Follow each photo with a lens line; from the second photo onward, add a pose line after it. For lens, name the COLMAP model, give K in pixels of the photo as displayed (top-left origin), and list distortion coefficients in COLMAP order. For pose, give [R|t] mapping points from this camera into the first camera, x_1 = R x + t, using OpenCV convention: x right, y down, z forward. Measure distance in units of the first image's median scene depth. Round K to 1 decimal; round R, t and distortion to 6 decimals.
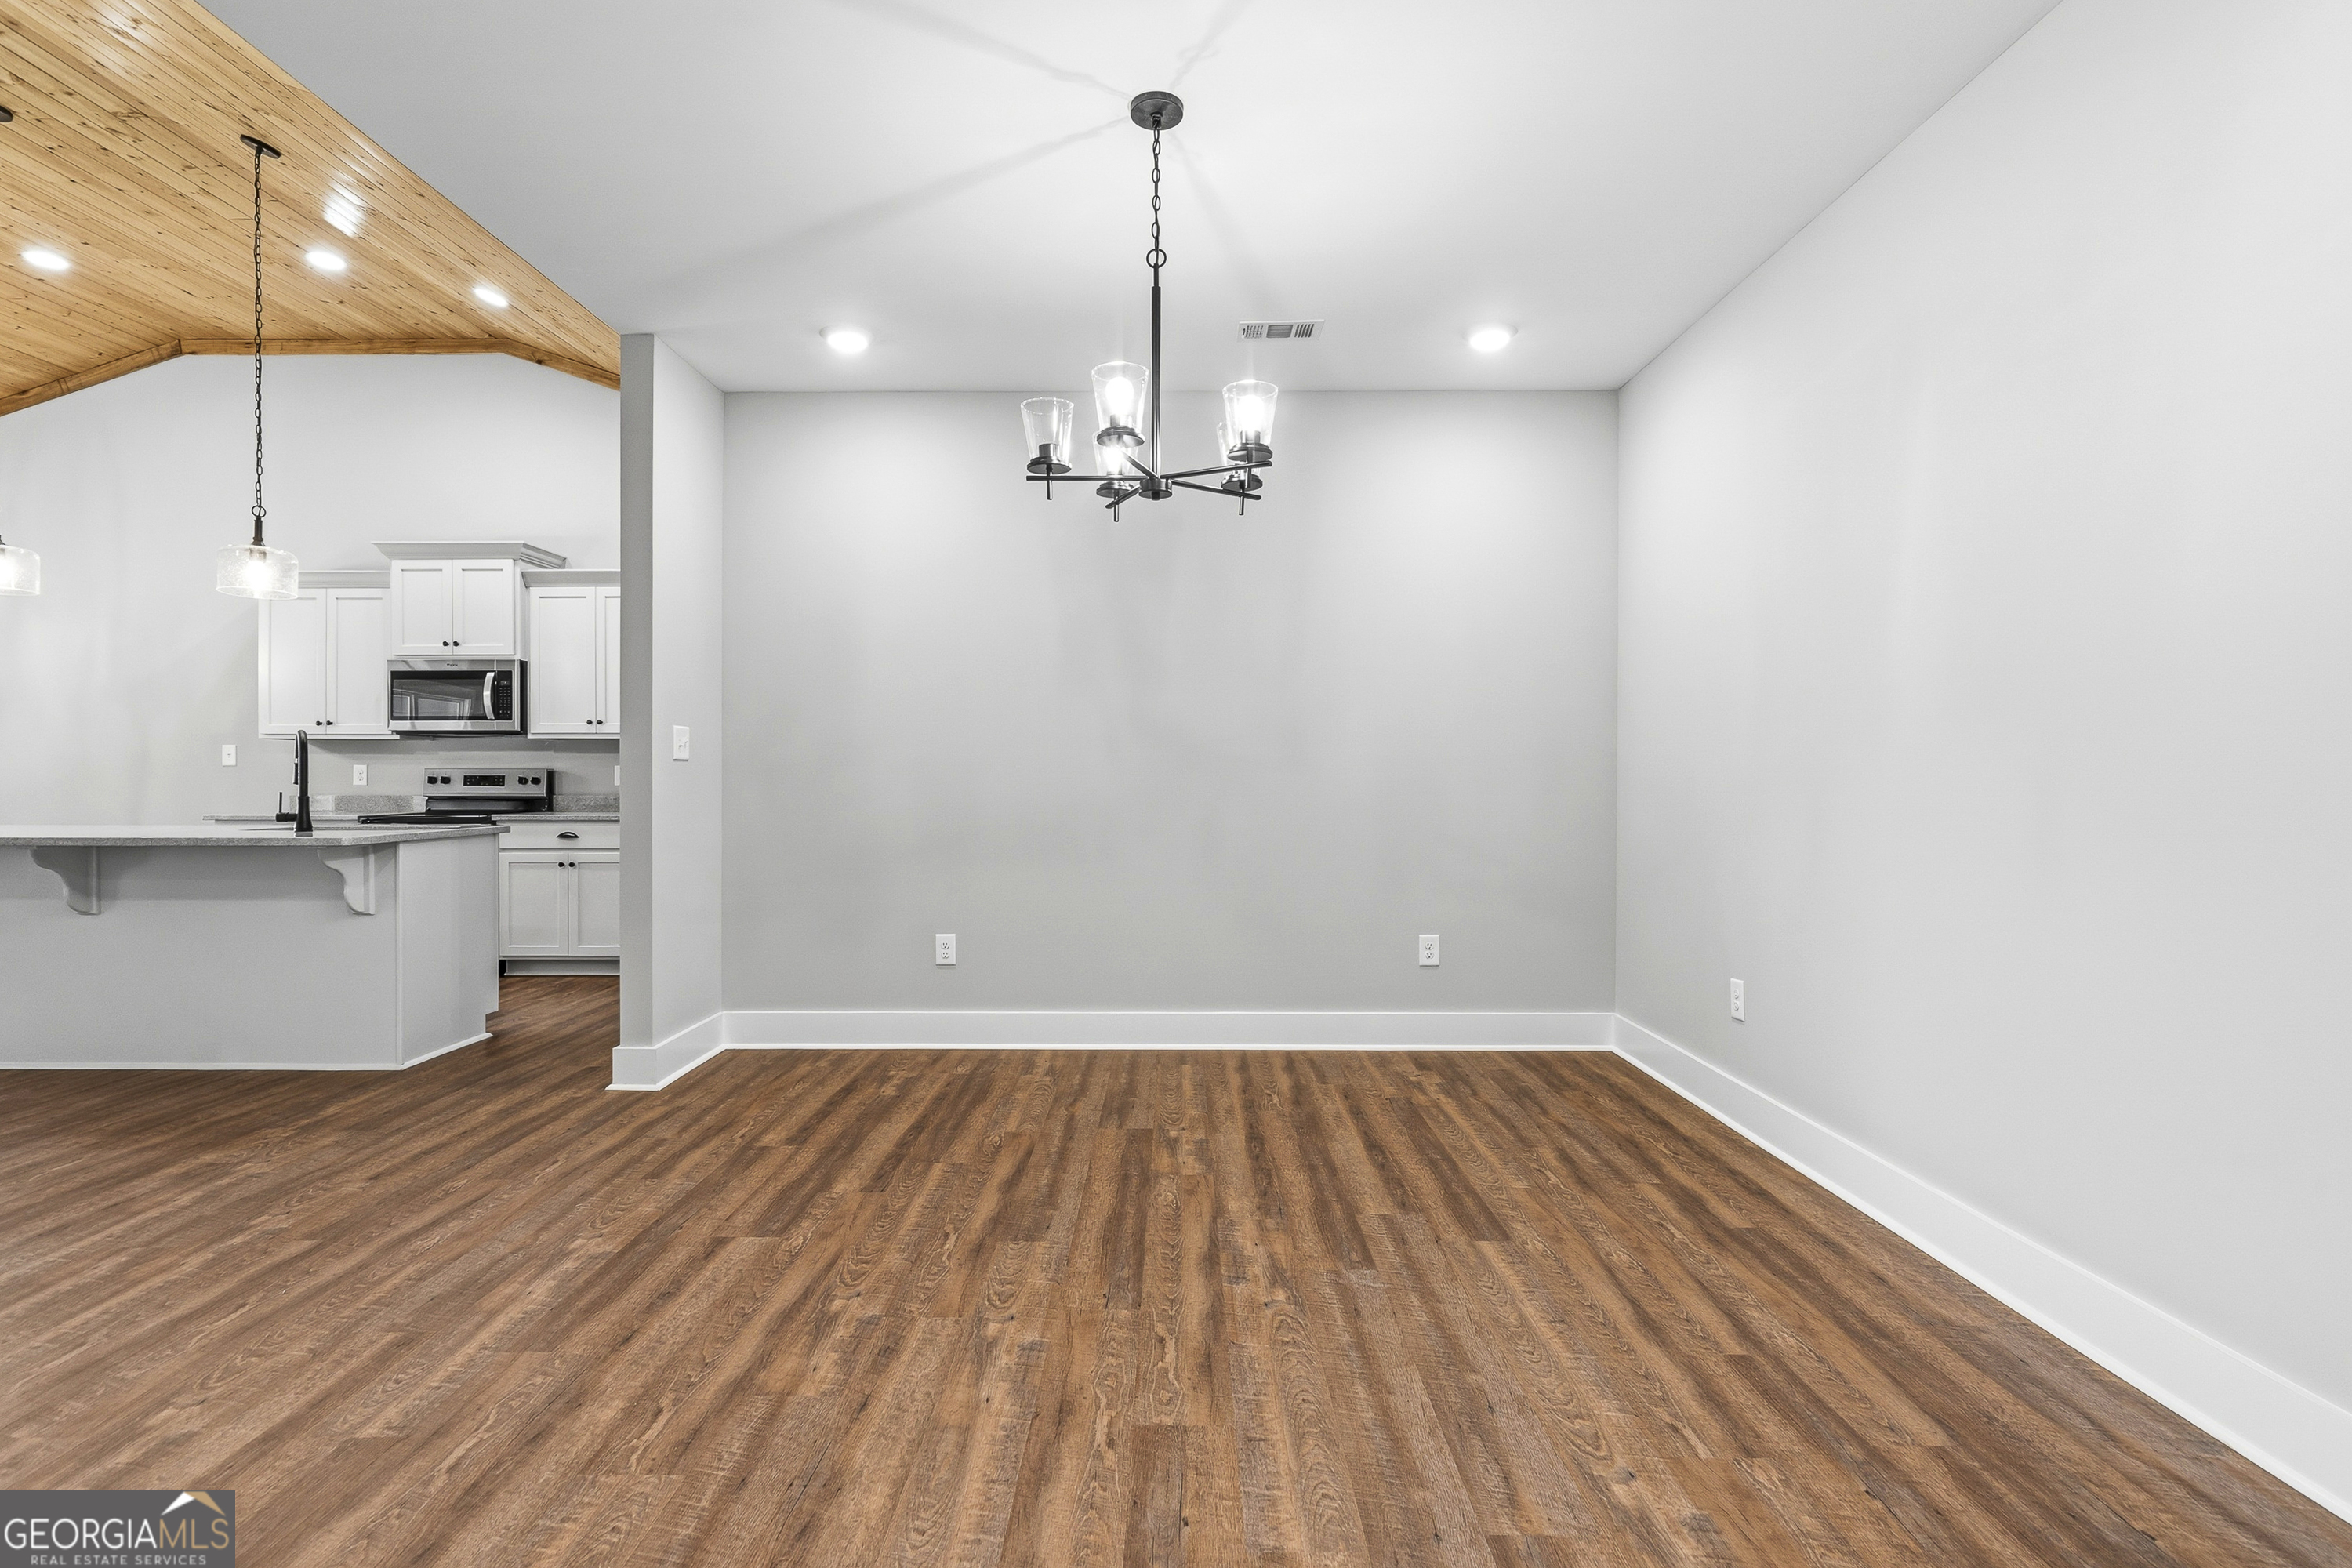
lens RADIAL K [[1113.3, 0, 1174.8], [0, 1113.3, 787.4], [0, 0, 1]] dist [-0.001167, -0.000172]
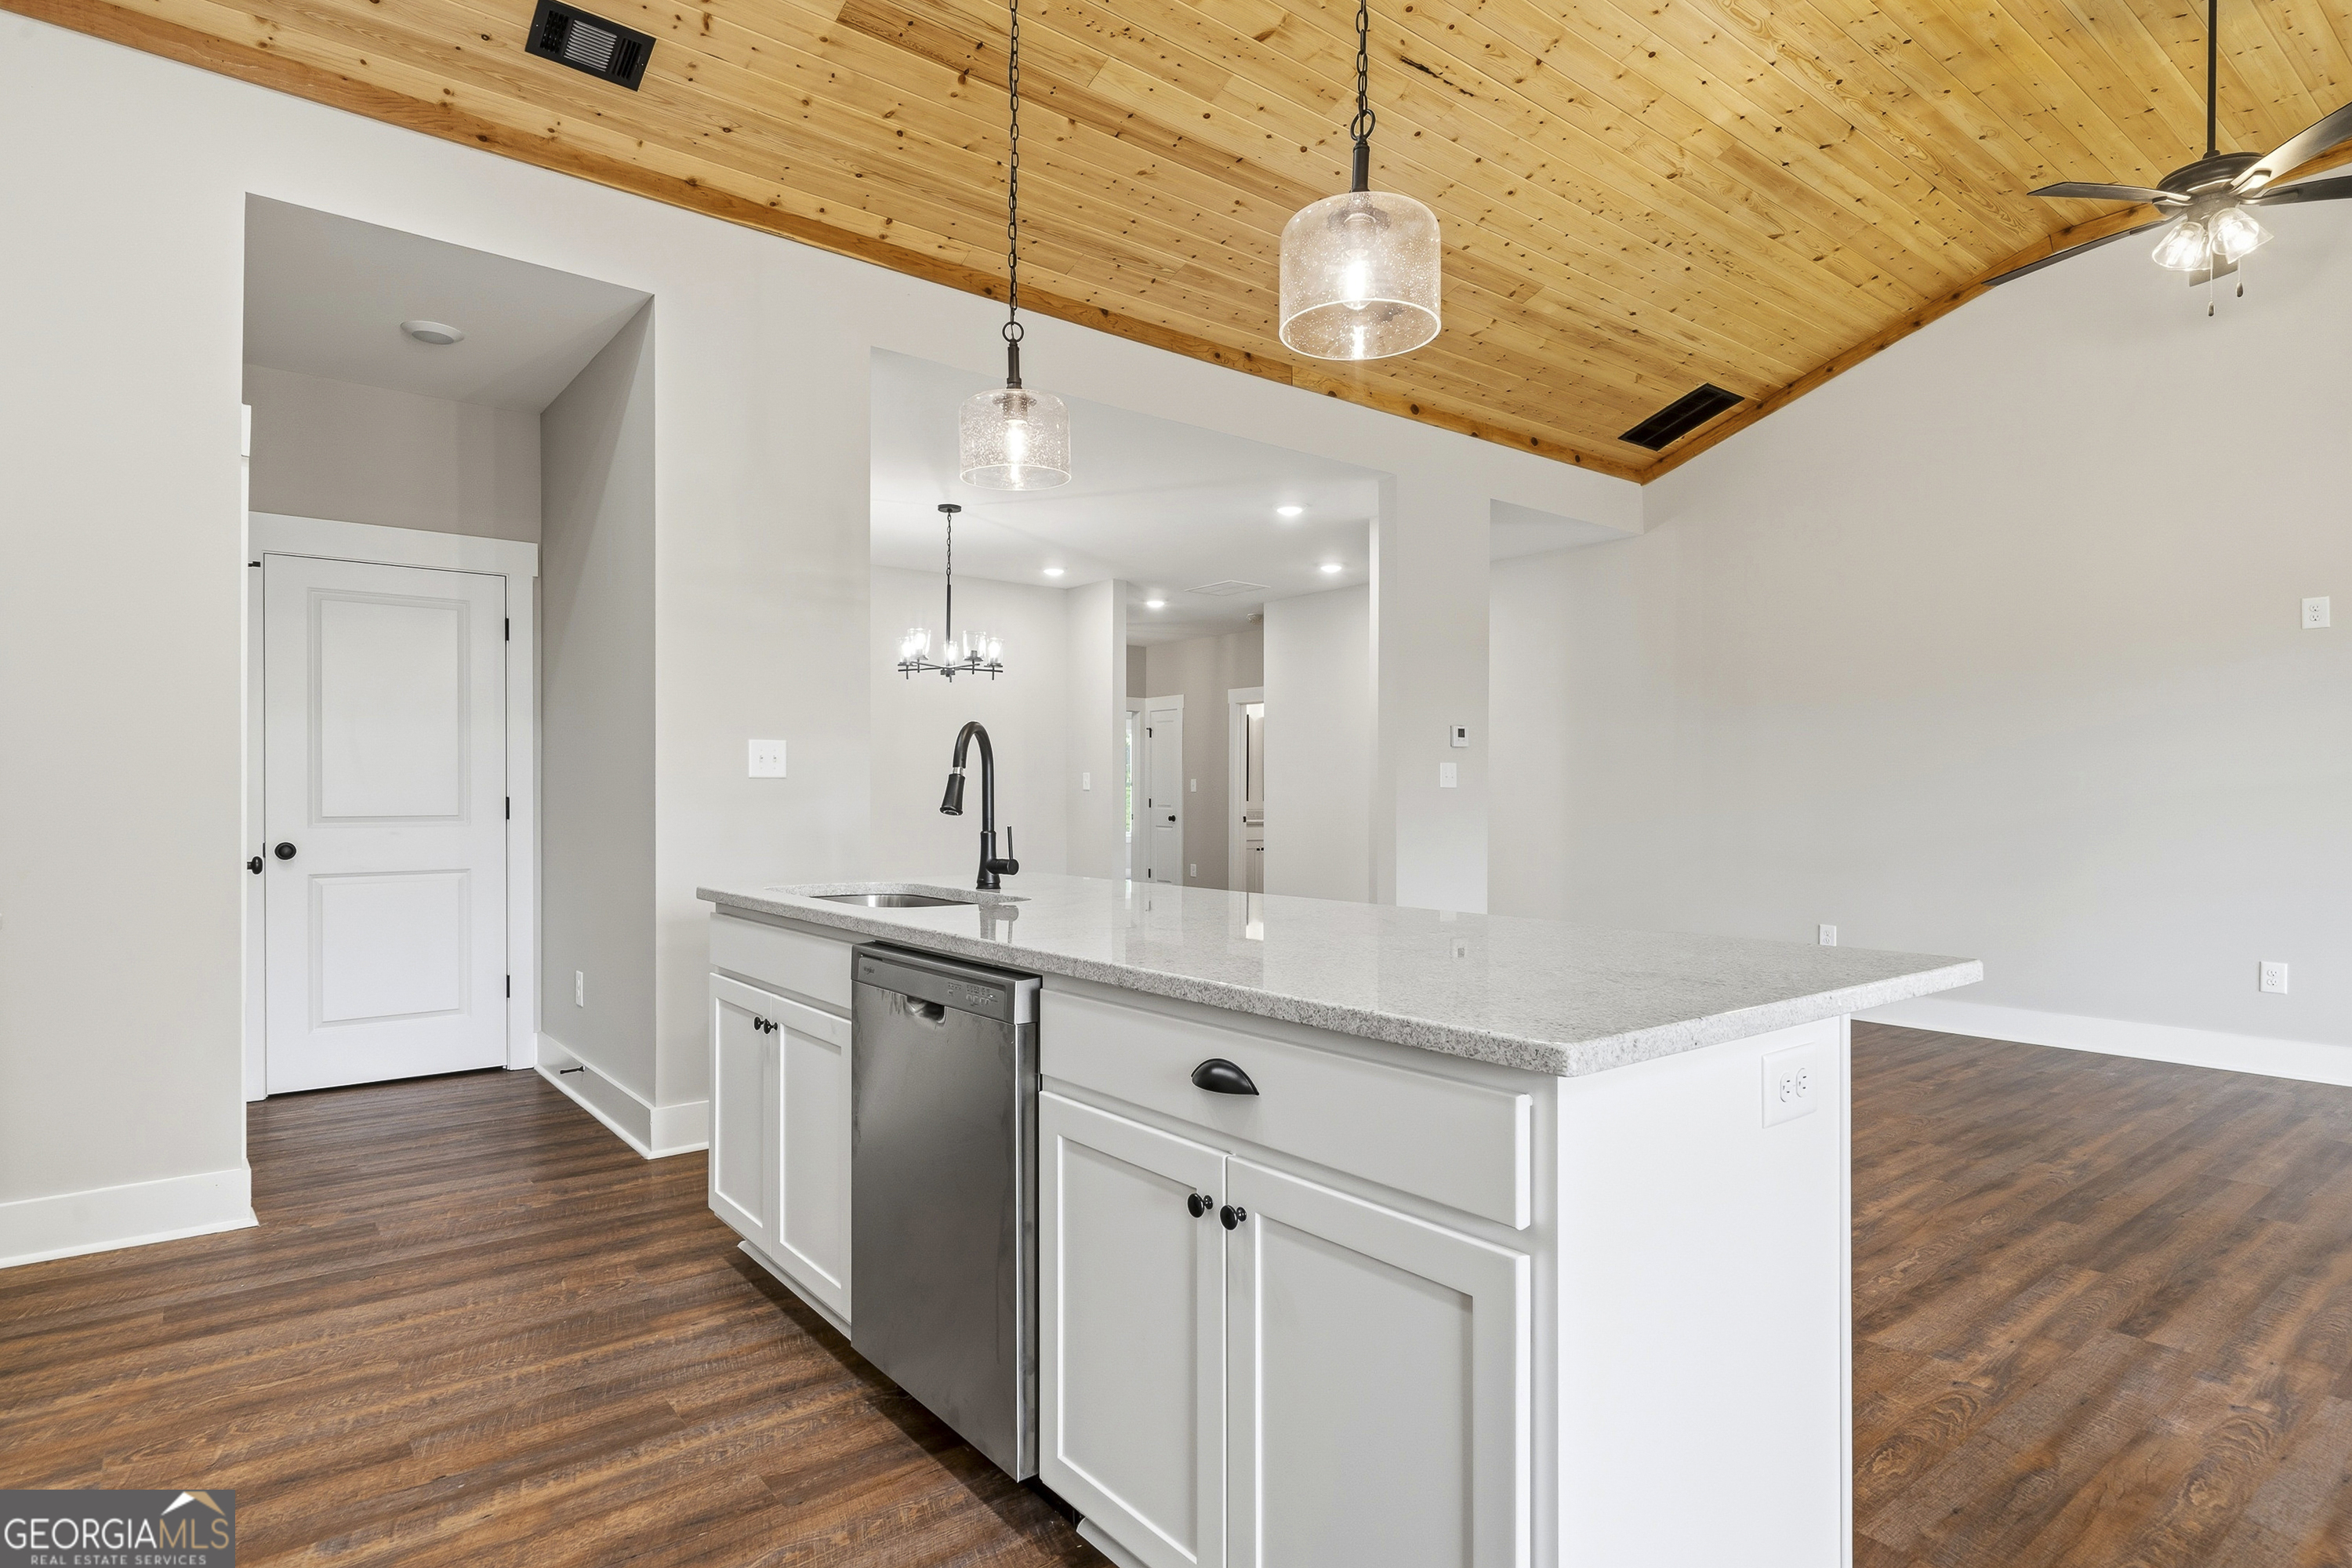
lens RADIAL K [[1237.6, 0, 1174.0], [0, 1237.6, 793.7], [0, 0, 1]] dist [0.000825, 0.000040]
pose [[-0.624968, -0.001267, 0.780649, -0.937805], [0.002709, 0.999989, 0.003792, -0.010490], [-0.780646, 0.004485, -0.624958, 0.913939]]
